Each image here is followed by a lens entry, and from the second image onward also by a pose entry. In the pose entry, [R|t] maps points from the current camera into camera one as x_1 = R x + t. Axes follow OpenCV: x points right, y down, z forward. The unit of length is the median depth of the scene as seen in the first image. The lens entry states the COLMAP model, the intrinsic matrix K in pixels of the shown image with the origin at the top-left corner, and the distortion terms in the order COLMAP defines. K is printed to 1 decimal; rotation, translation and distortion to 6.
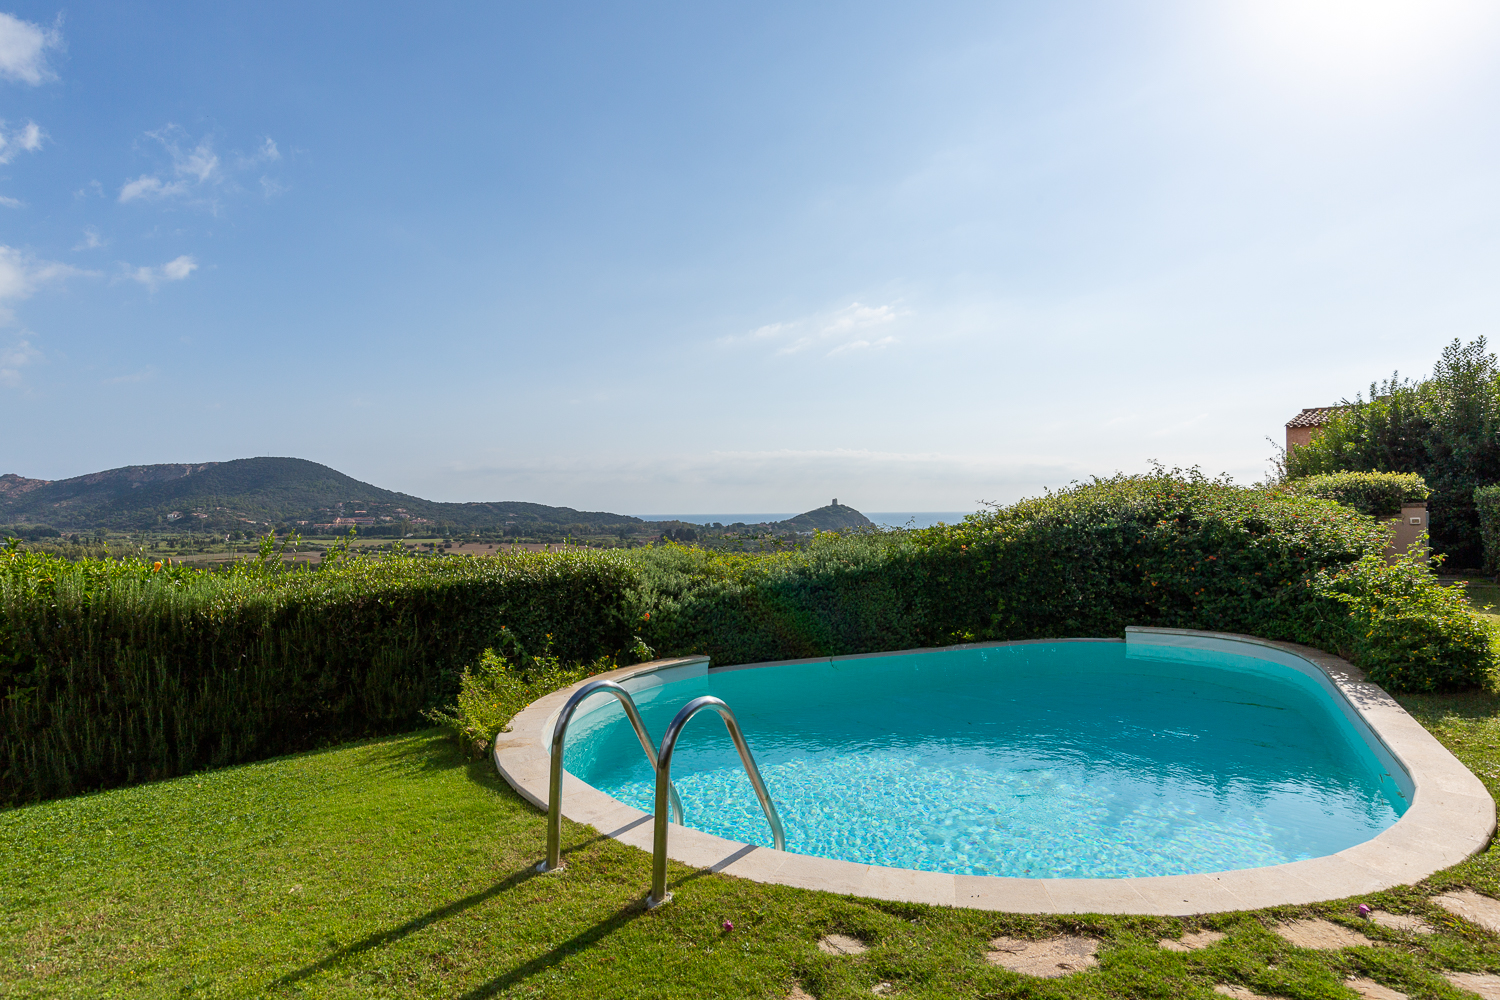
lens RADIAL K [[804.0, 0, 757.9], [0, 804.0, 506.5], [0, 0, 1]] dist [0.004813, -0.001623]
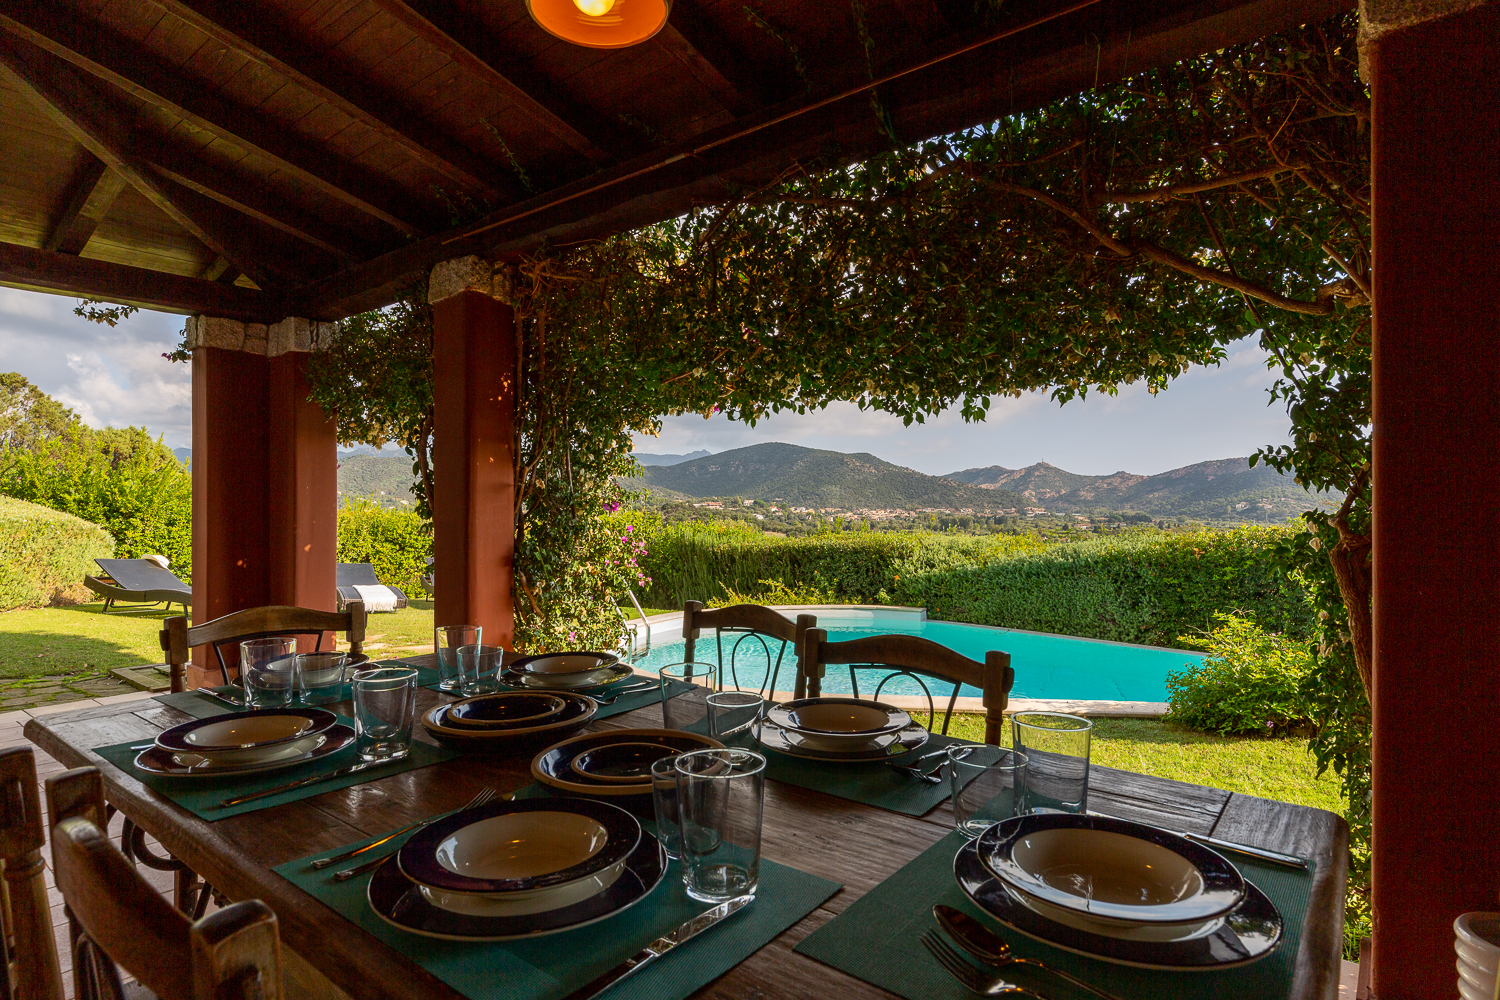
lens RADIAL K [[789.2, 0, 758.4], [0, 789.2, 499.6], [0, 0, 1]] dist [0.004100, -0.000861]
pose [[0.381624, 0.005037, -0.924304, 1.272418], [-0.002441, 0.999987, 0.004442, -0.018713], [0.924314, 0.000561, 0.381632, 0.206199]]
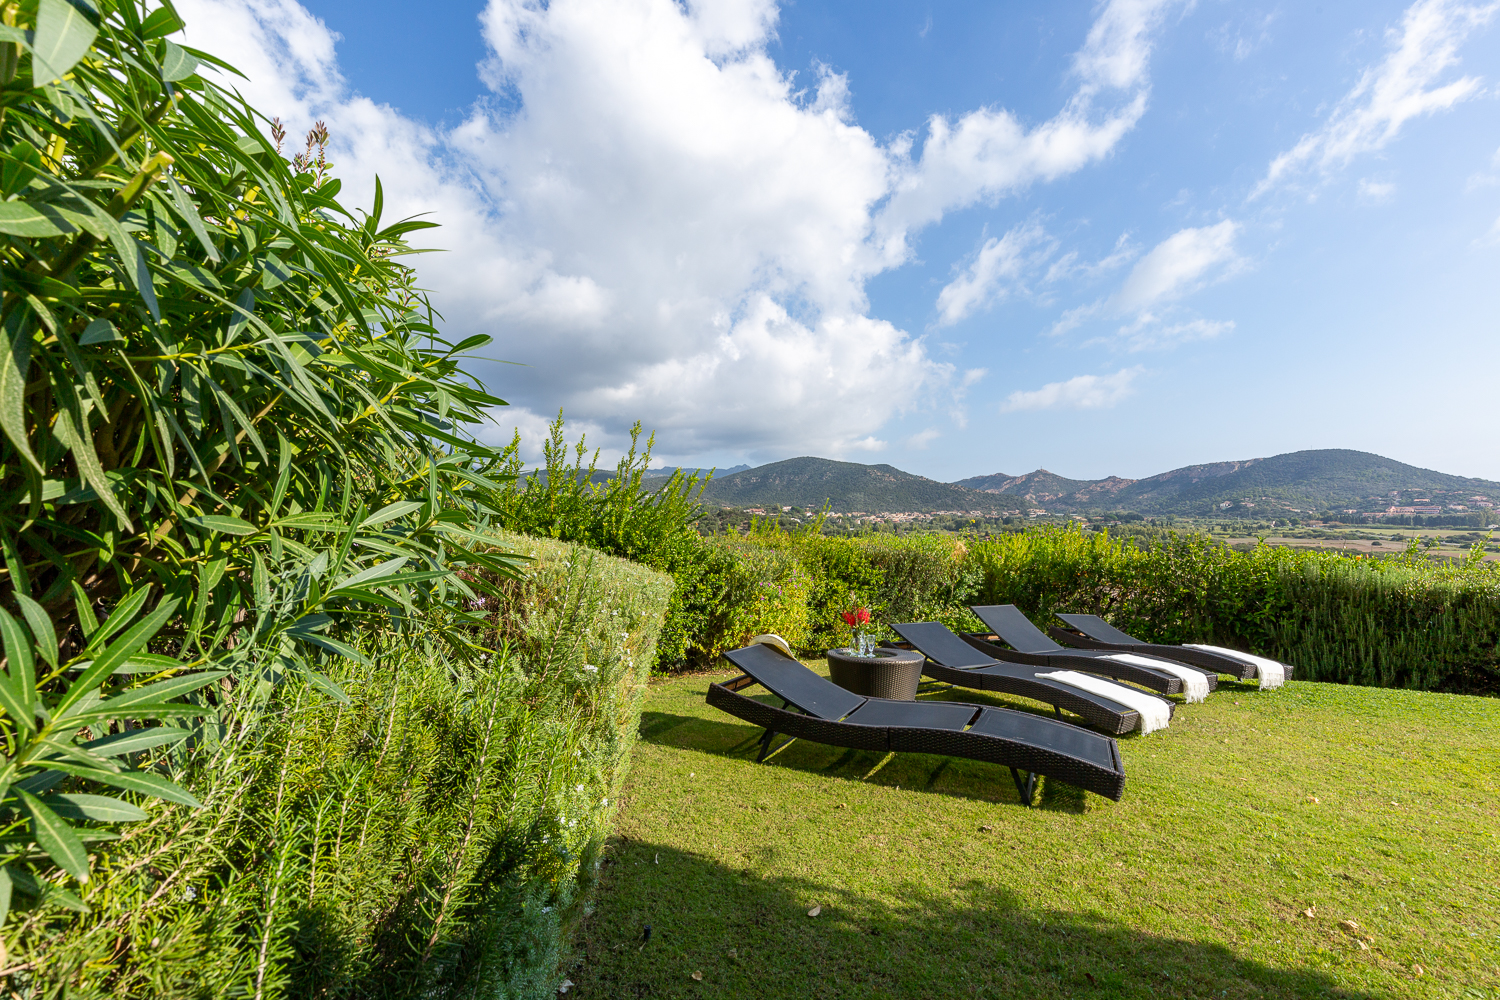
lens RADIAL K [[674.2, 0, 756.1], [0, 674.2, 501.1], [0, 0, 1]] dist [0.009553, -0.000569]
pose [[0.331611, -0.007945, -0.943383, 0.132610], [0.013601, 0.999901, -0.003640, -0.048836], [0.943318, -0.011624, 0.331686, -0.546189]]
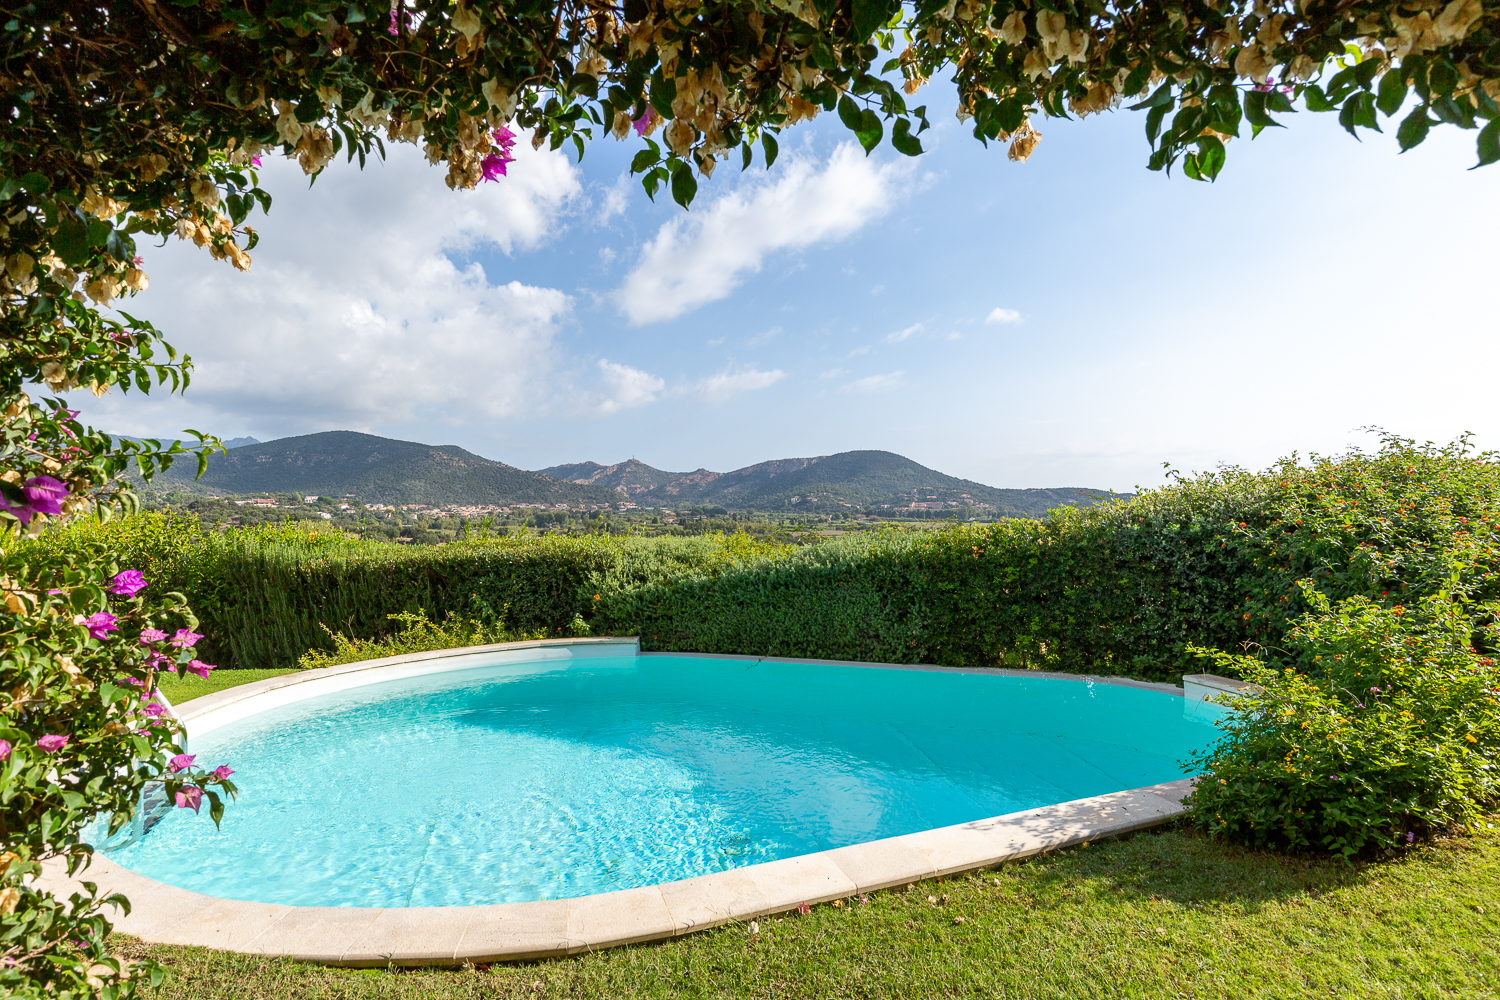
lens RADIAL K [[789.2, 0, 758.4], [0, 789.2, 499.6], [0, 0, 1]] dist [0.004100, -0.000861]
pose [[0.779791, 0.006541, -0.626005, 0.802515], [-0.000782, 0.999955, 0.009474, -0.010371], [0.626039, -0.006898, 0.779761, 0.318337]]
